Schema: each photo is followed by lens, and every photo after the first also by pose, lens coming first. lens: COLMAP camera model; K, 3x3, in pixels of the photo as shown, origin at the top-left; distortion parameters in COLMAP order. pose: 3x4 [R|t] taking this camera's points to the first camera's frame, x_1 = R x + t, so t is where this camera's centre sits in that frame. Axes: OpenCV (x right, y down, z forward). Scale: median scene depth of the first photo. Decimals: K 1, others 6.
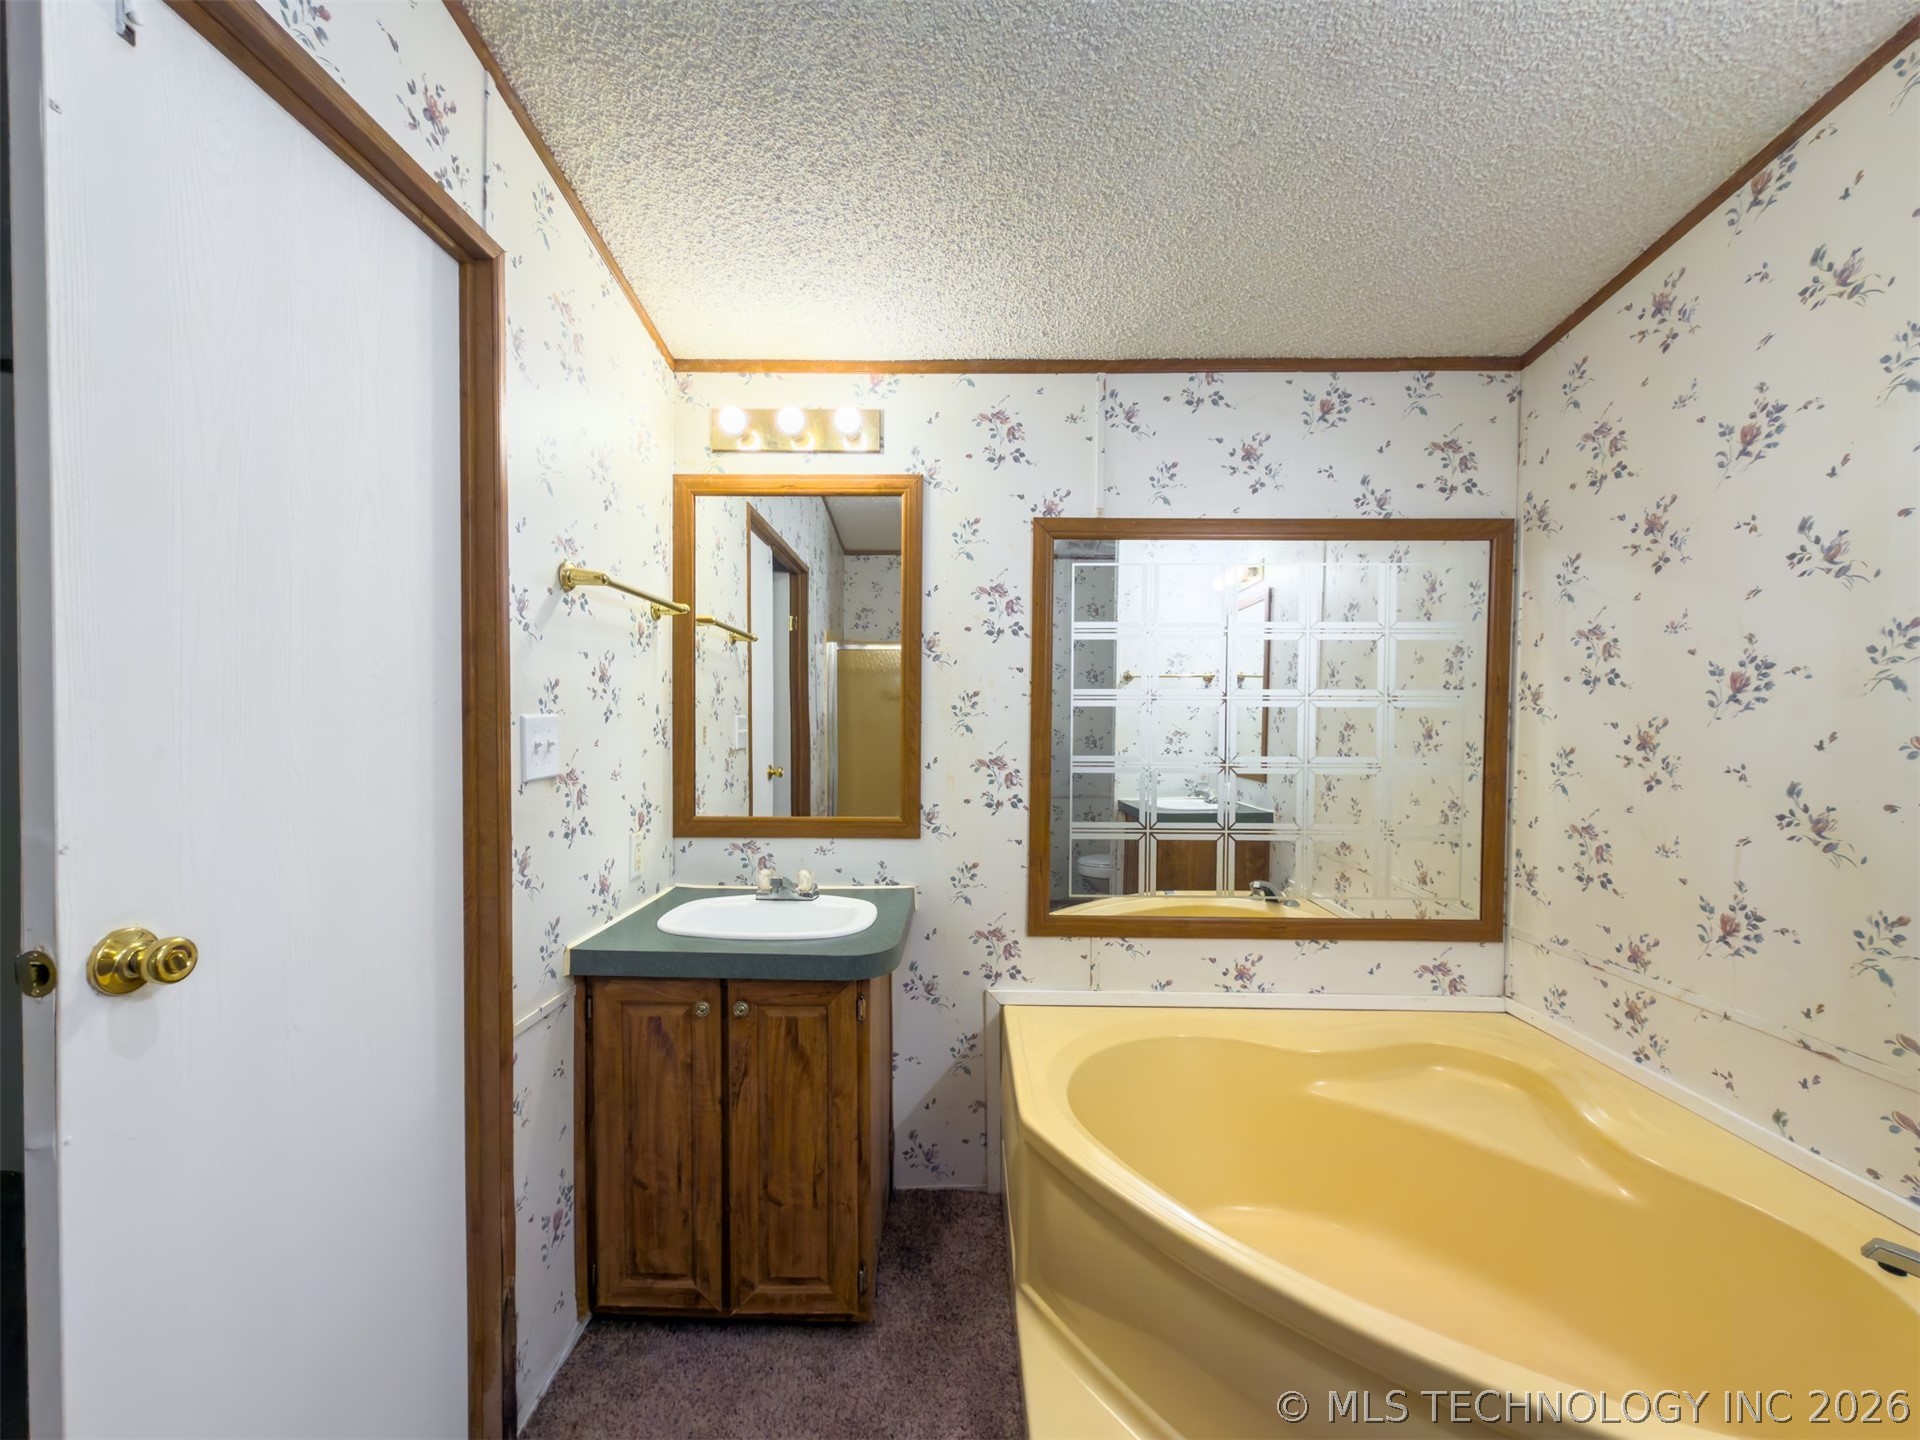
lens RADIAL K [[768.4, 0, 957.3], [0, 768.4, 734.2], [0, 0, 1]] dist [-0.000873, -0.000231]
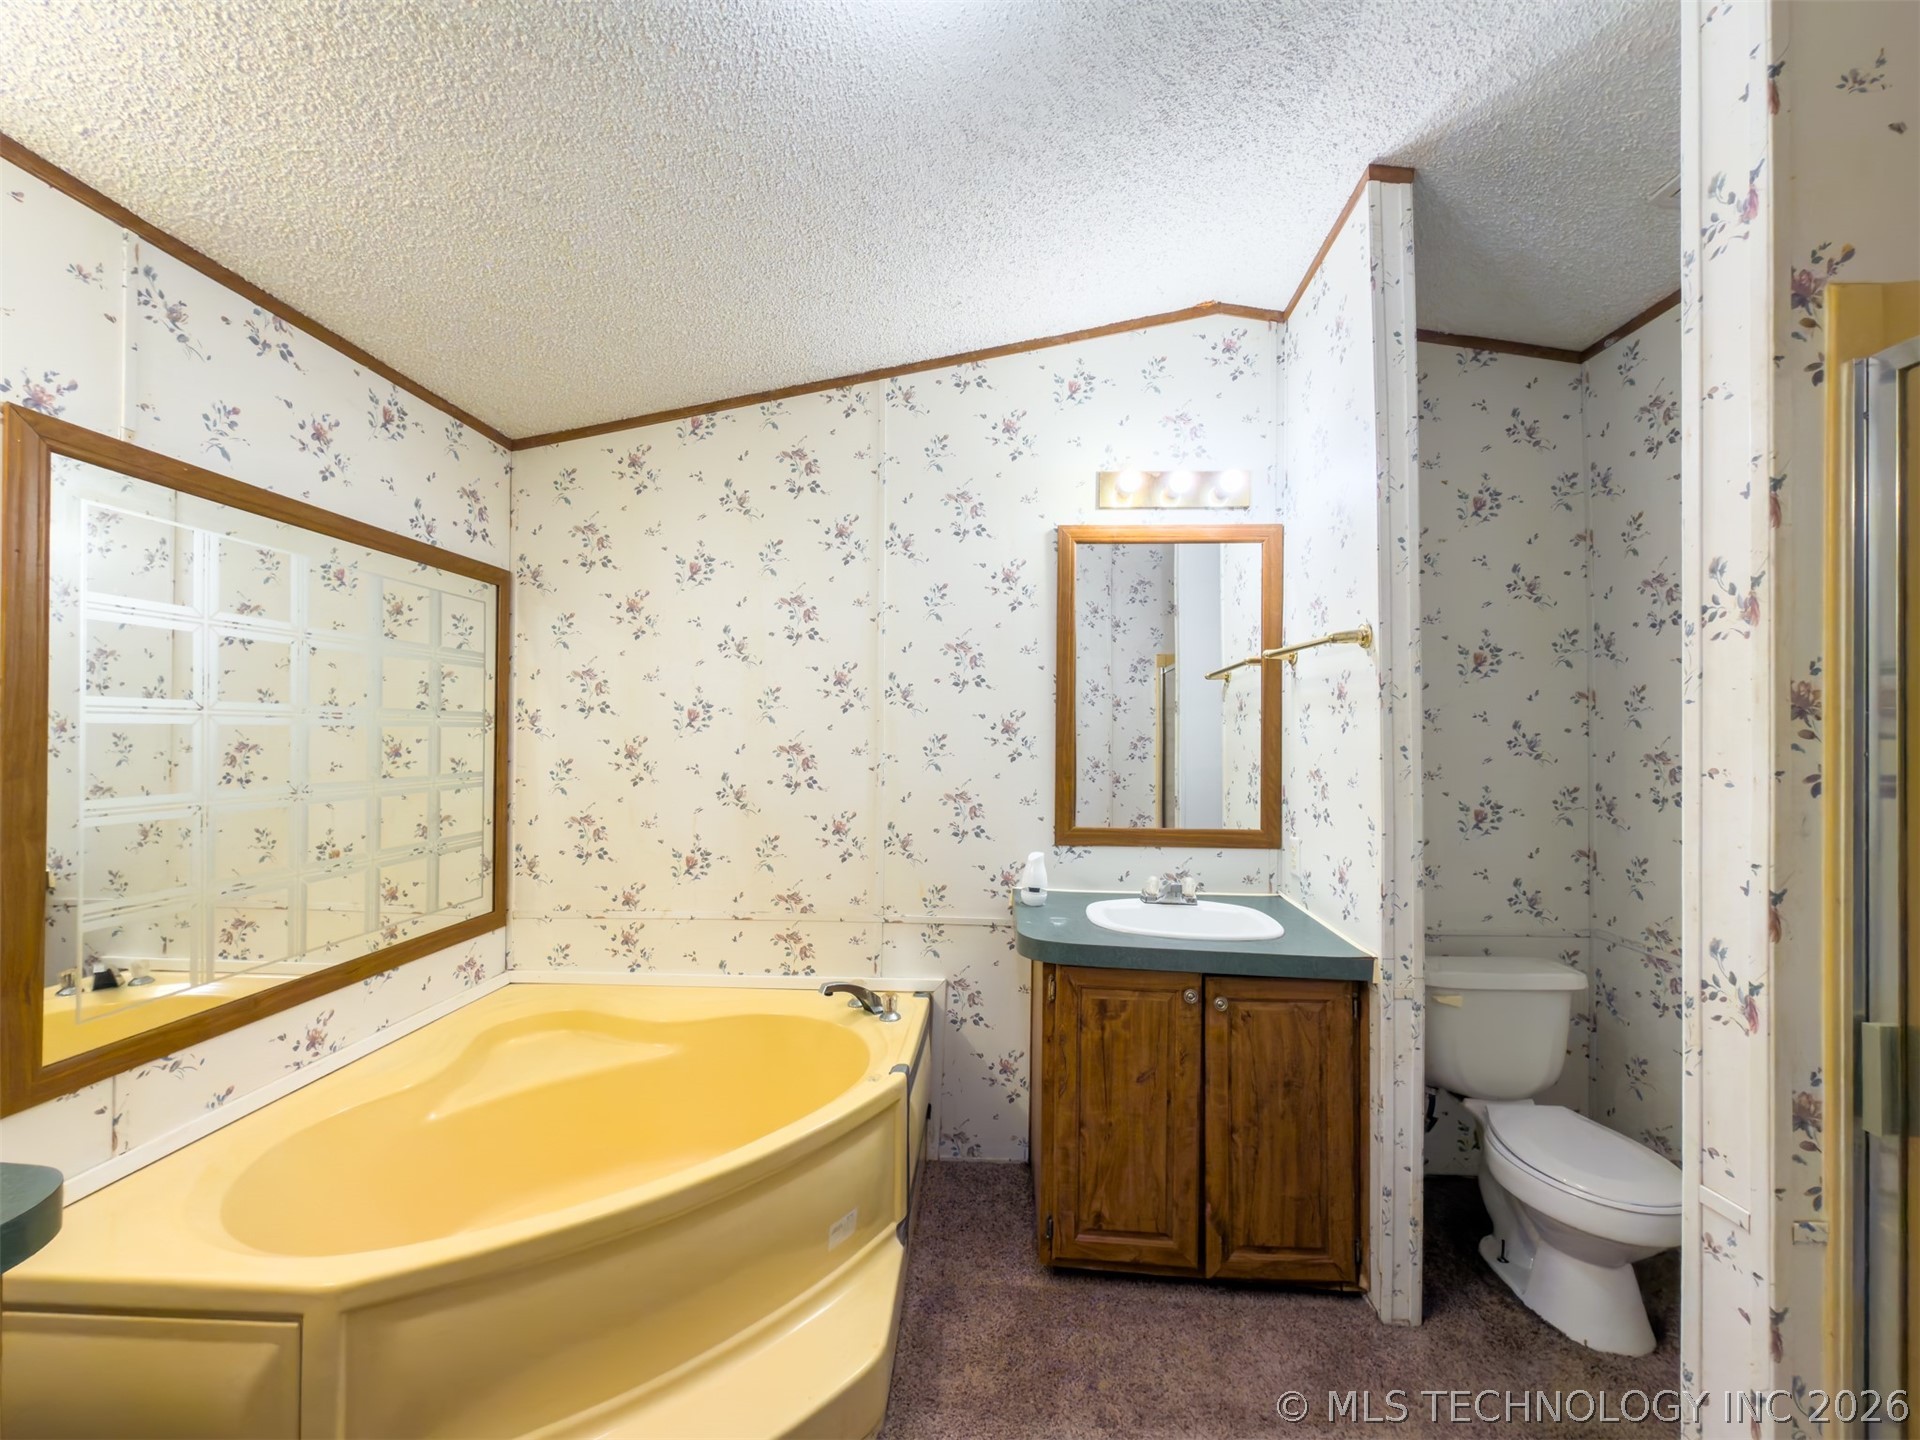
lens RADIAL K [[782.8, 0, 950.8], [0, 782.8, 729.2], [0, 0, 1]] dist [-0.000940, -0.000075]
pose [[0.041776, 0.001761, 0.999125, -0.469380], [0.021398, 0.999768, -0.002657, -0.014134], [-0.998898, 0.021490, 0.041729, 0.257478]]
